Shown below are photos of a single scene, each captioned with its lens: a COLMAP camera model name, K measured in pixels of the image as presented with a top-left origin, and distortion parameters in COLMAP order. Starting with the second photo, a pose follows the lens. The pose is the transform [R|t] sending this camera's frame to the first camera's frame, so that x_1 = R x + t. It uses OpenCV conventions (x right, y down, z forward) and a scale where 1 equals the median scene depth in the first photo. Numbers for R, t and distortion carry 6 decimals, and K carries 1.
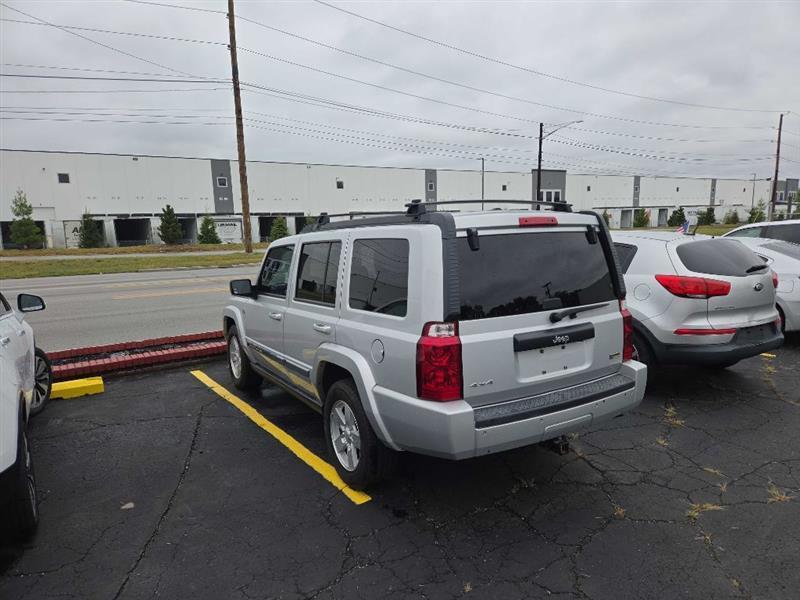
lens RADIAL K [[537.3, 0, 413.0], [0, 537.3, 301.9], [0, 0, 1]] dist [0.074182, -0.064104]
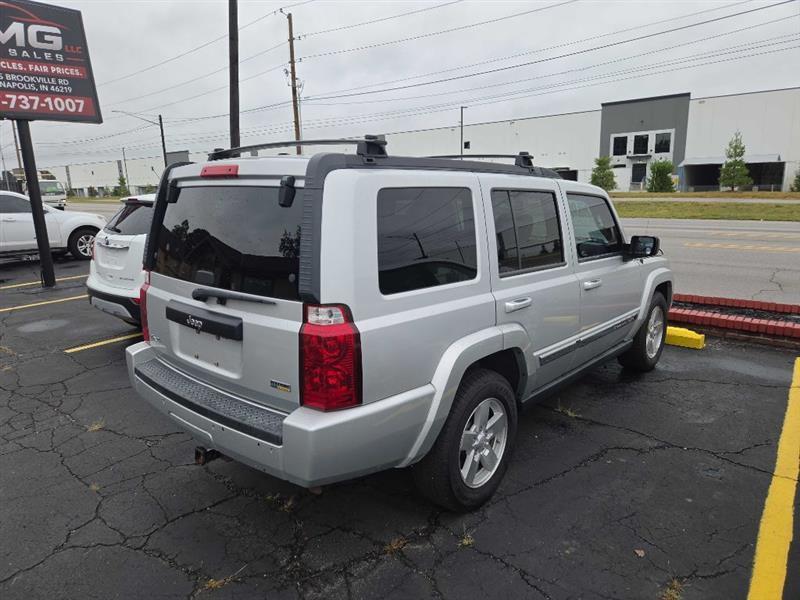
lens RADIAL K [[537.3, 0, 397.0], [0, 537.3, 298.4], [0, 0, 1]] dist [0.074182, -0.064104]
pose [[0.272027, 0.215202, -0.937918, 0.922134], [-0.122121, 0.974513, 0.188180, -0.128173], [0.954509, 0.063349, 0.291374, 0.884176]]
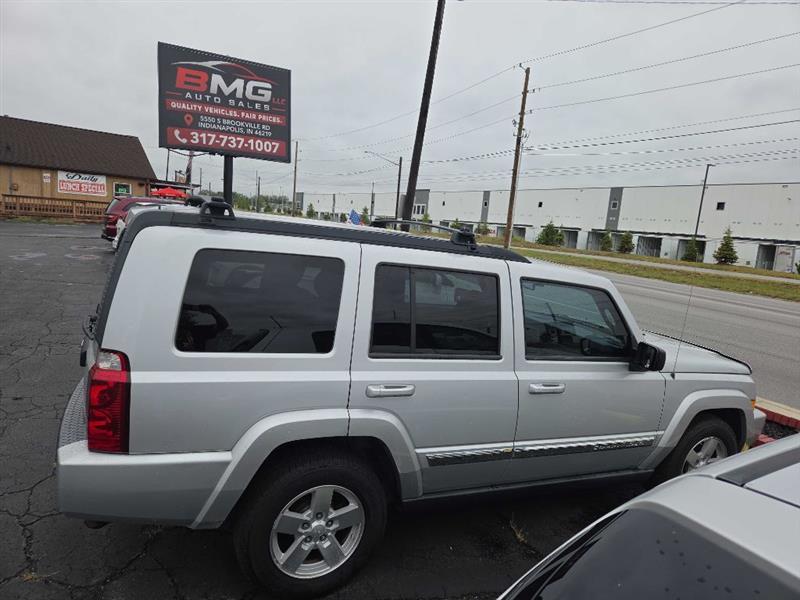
lens RADIAL K [[537.3, 0, 405.3], [0, 537.3, 295.6], [0, 0, 1]] dist [0.074182, -0.064104]
pose [[-0.130665, 0.148651, -0.980219, 0.914673], [-0.226543, 0.958062, 0.175489, -0.244081], [0.965197, 0.244992, -0.091509, 1.334356]]
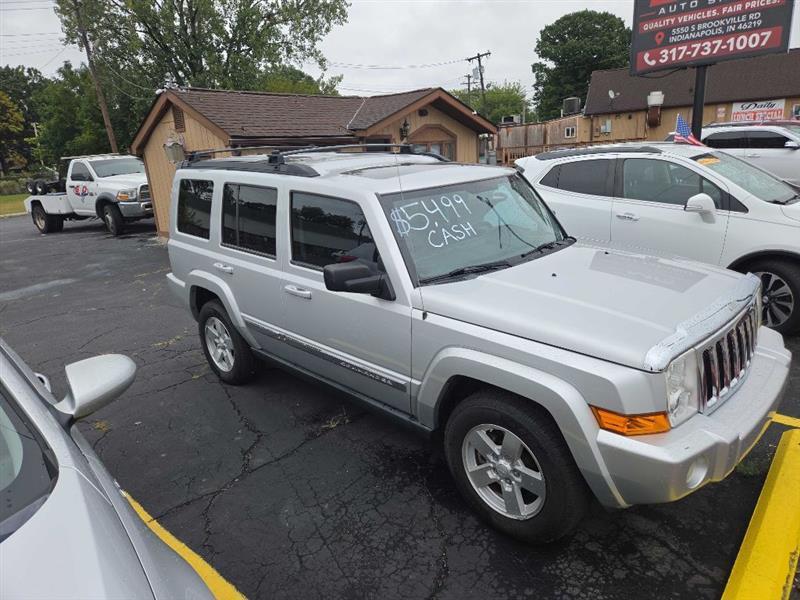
lens RADIAL K [[537.3, 0, 402.6], [0, 537.3, 299.1], [0, 0, 1]] dist [0.074182, -0.064104]
pose [[-0.971371, 0.139859, -0.192036, 0.103082], [0.049658, 0.910019, 0.411581, -0.368856], [0.232319, 0.390262, -0.890912, 2.366131]]
